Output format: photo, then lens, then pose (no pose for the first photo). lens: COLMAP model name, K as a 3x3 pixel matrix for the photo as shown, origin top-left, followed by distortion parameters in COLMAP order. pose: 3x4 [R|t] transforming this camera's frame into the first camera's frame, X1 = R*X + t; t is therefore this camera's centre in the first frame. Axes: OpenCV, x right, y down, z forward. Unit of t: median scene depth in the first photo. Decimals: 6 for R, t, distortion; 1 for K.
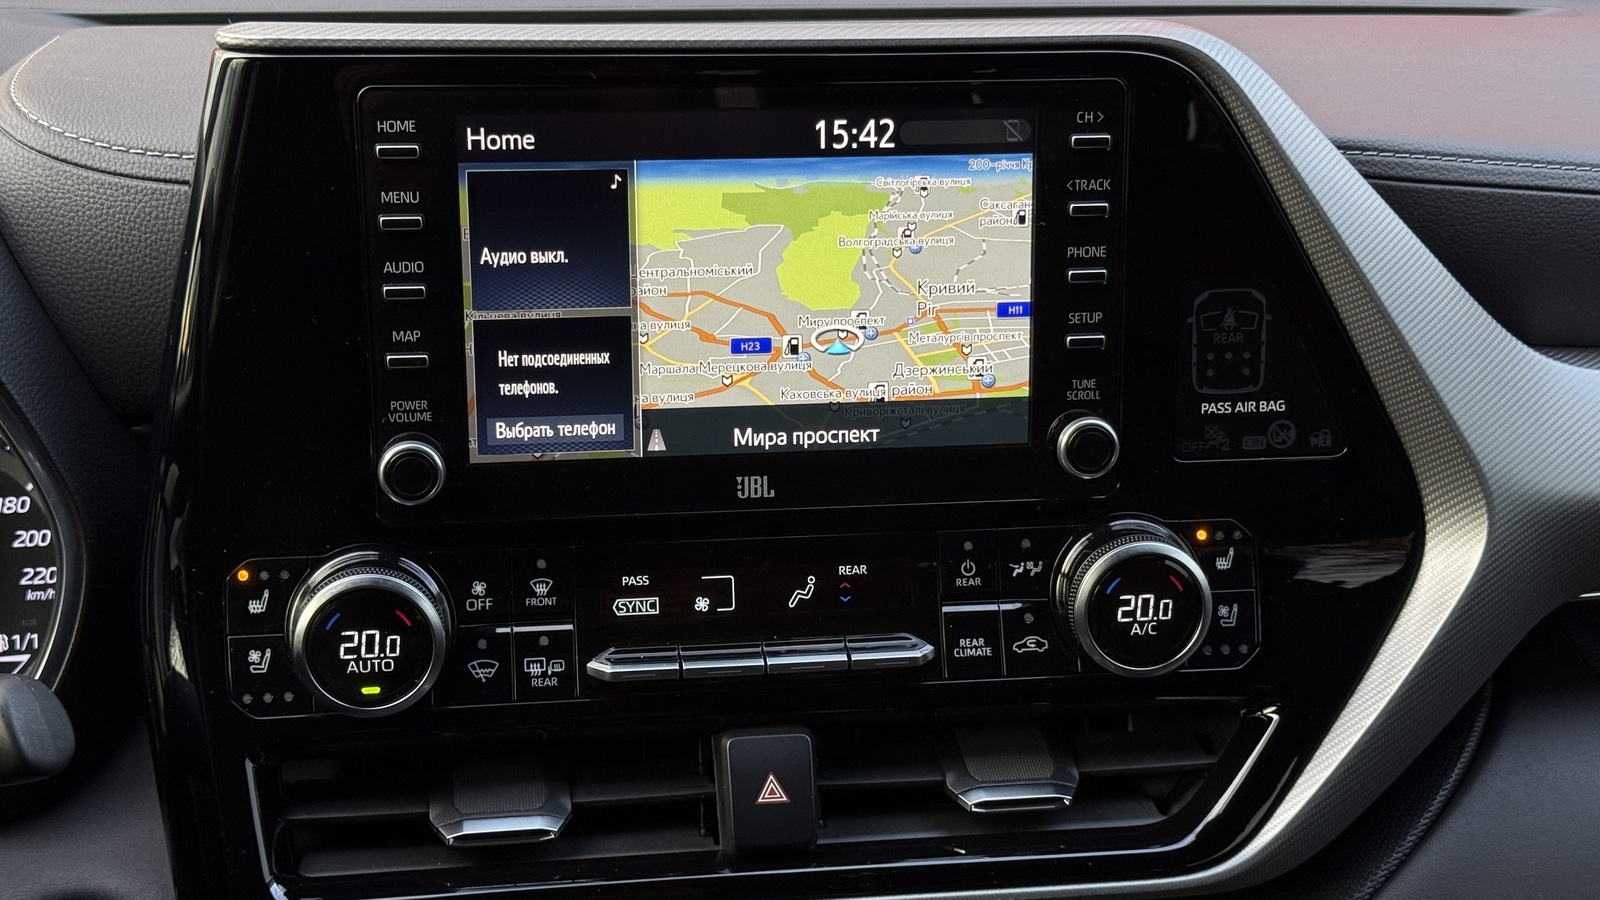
lens RADIAL K [[2327.5, 0, 800.0], [0, 2327.5, 450.0], [0, 0, 1]] dist [0.215688, -0.667897]
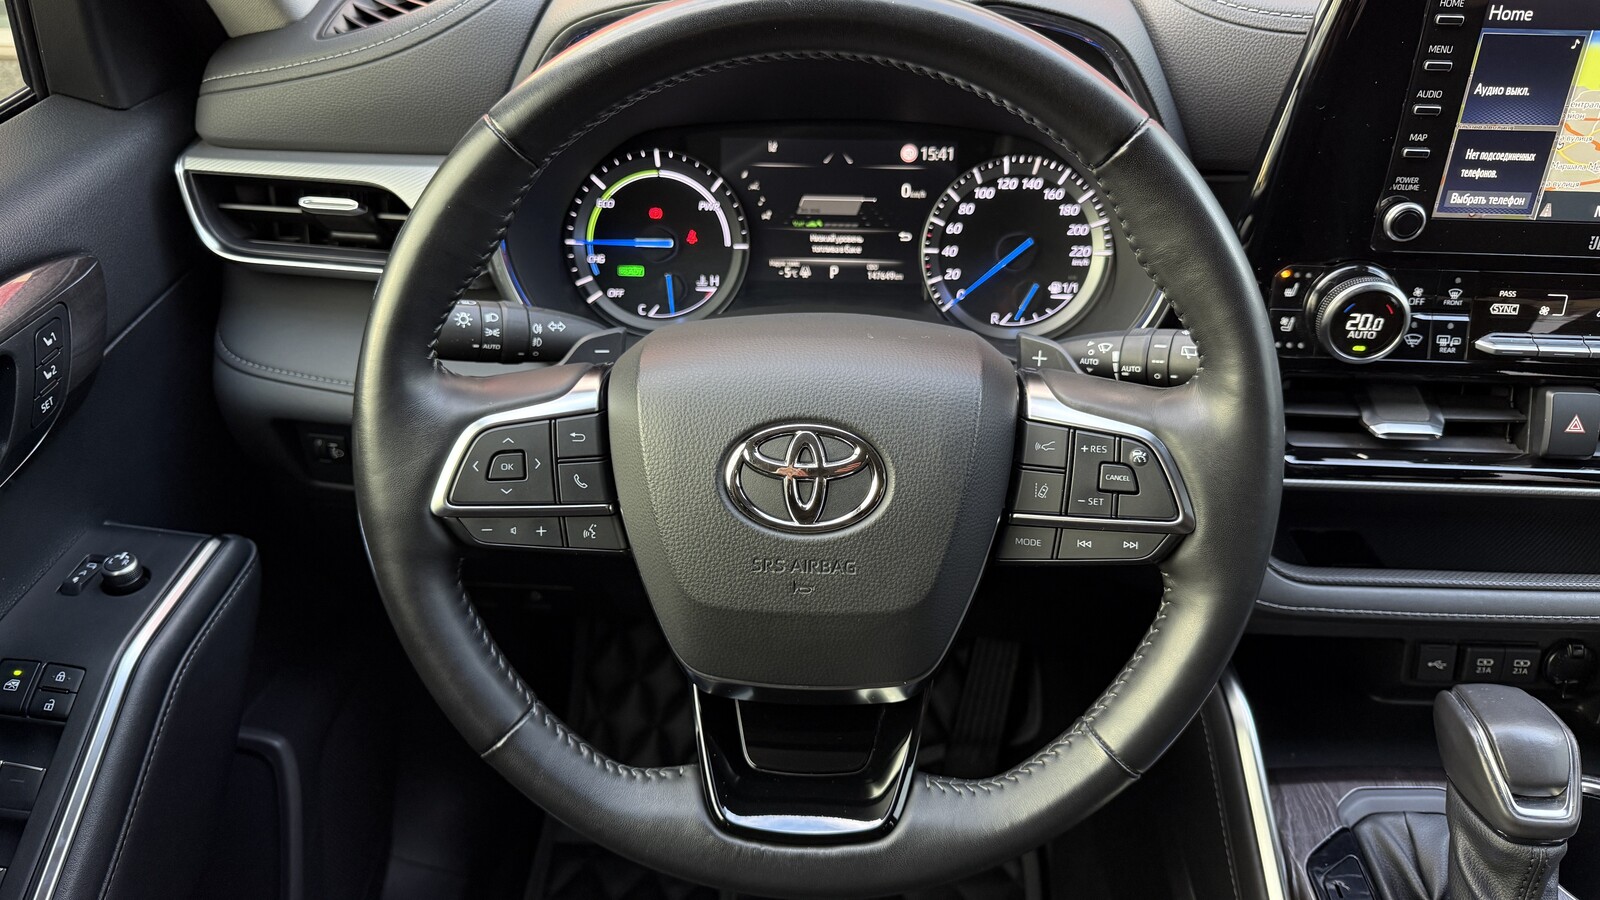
lens RADIAL K [[1173.7, 0, 798.6], [0, 1173.7, 450.6], [0, 0, 1]] dist [0.029486, -0.037224]
pose [[0.983445, 0.103048, -0.149056, -0.438324], [-0.060175, 0.961603, 0.267764, -0.032104], [0.170926, -0.254362, 0.951885, 0.081449]]
